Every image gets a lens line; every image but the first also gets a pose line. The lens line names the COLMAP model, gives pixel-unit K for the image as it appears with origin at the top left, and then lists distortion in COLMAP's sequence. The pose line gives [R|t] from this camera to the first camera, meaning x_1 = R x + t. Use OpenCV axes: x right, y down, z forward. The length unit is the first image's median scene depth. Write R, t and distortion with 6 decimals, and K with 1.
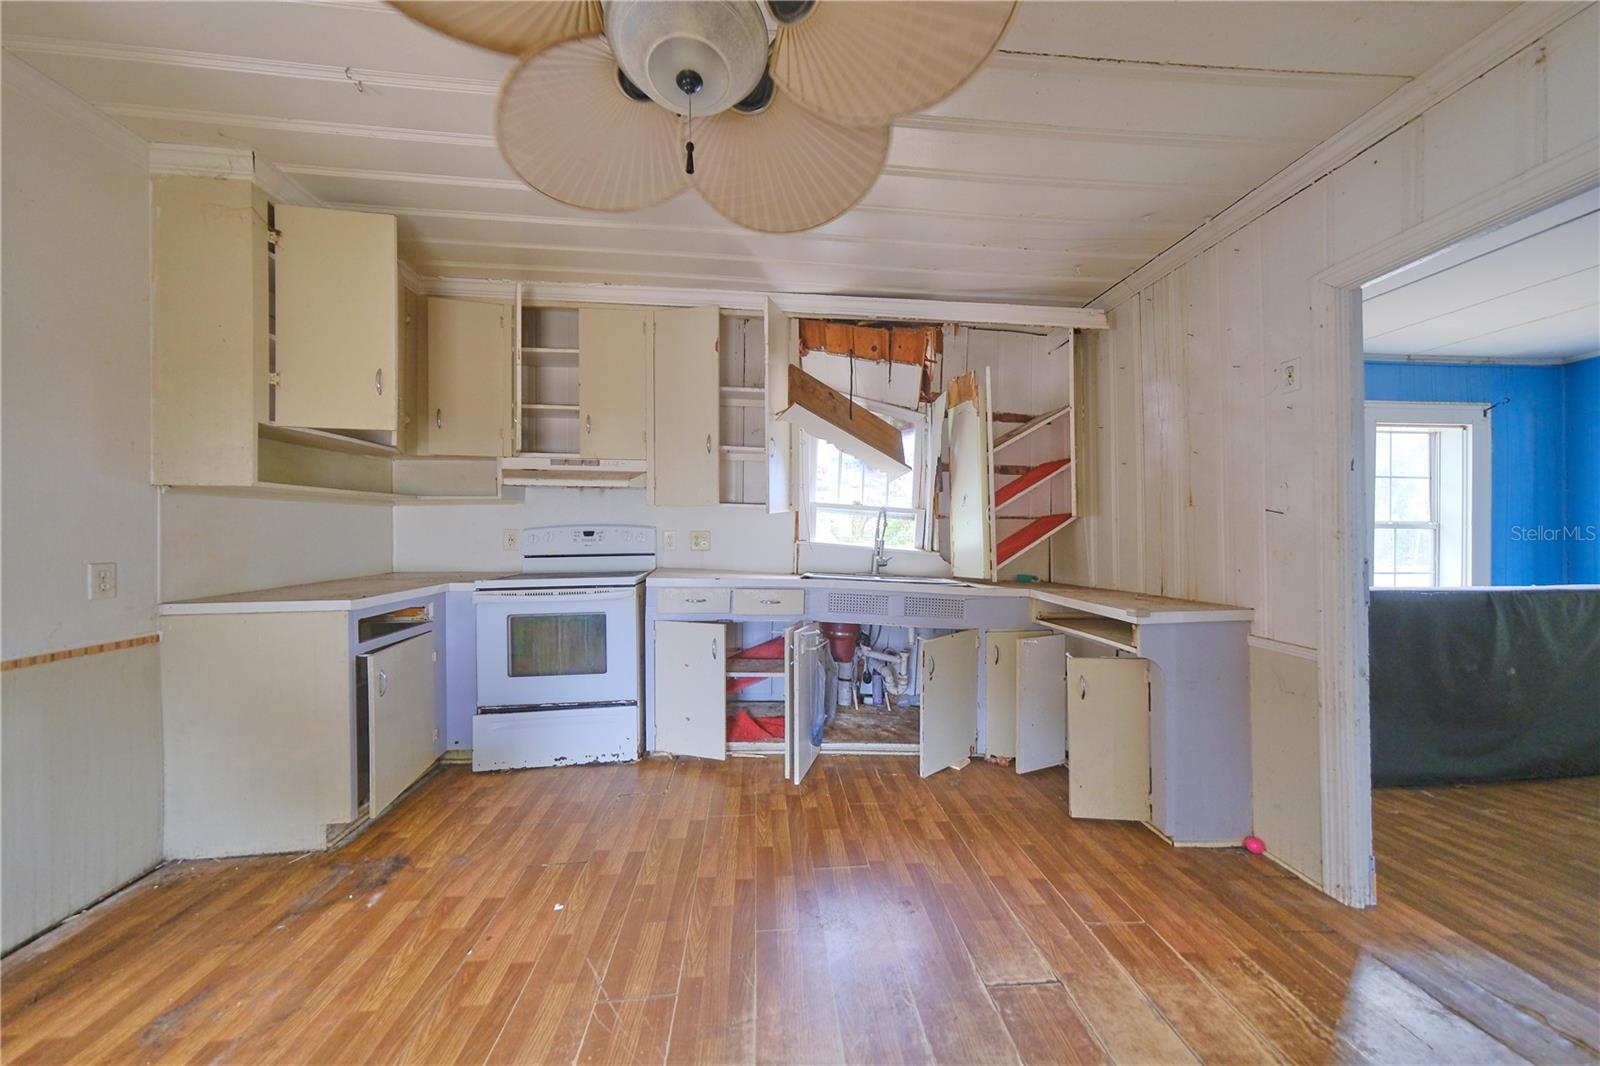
lens RADIAL K [[538.9, 0, 803.3], [0, 538.9, 535.8], [0, 0, 1]] dist [0.001383, 0.000273]
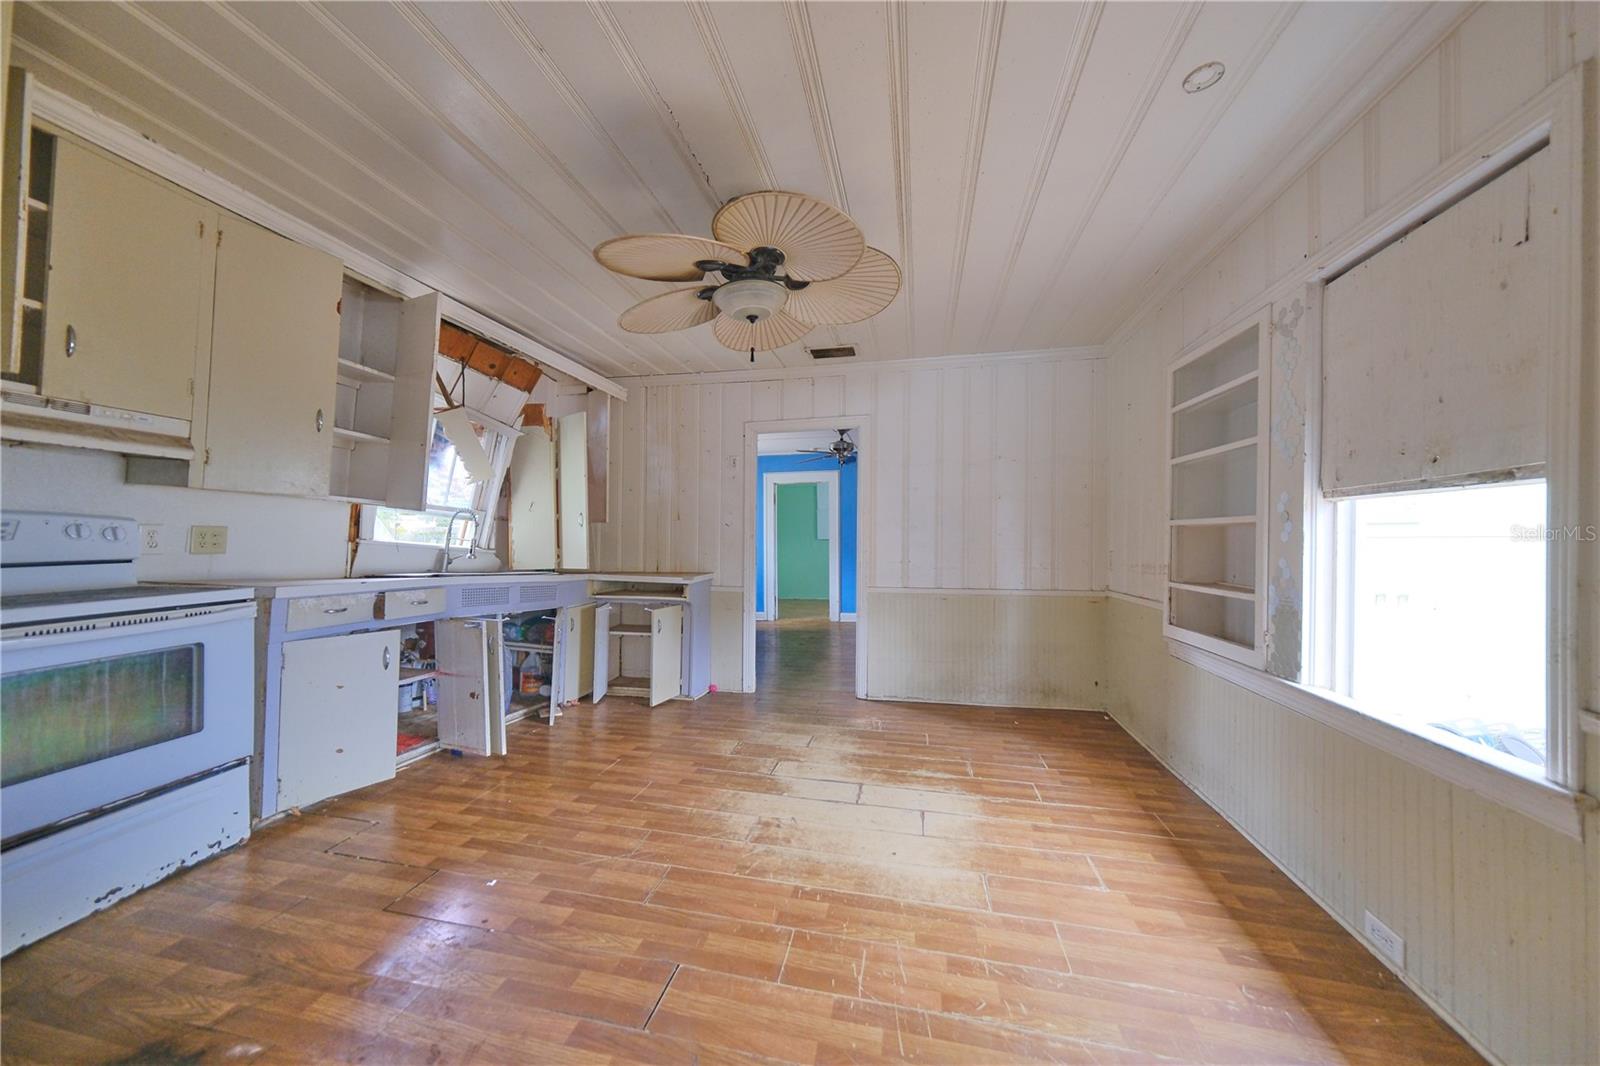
lens RADIAL K [[538.9, 0, 803.0], [0, 538.9, 533.6], [0, 0, 1]] dist [0.001383, 0.000273]
pose [[0.293419, 0.010572, 0.955925, -0.802652], [-0.004978, 0.999942, -0.009531, 0.005519], [-0.955971, -0.001962, 0.293455, 0.065574]]
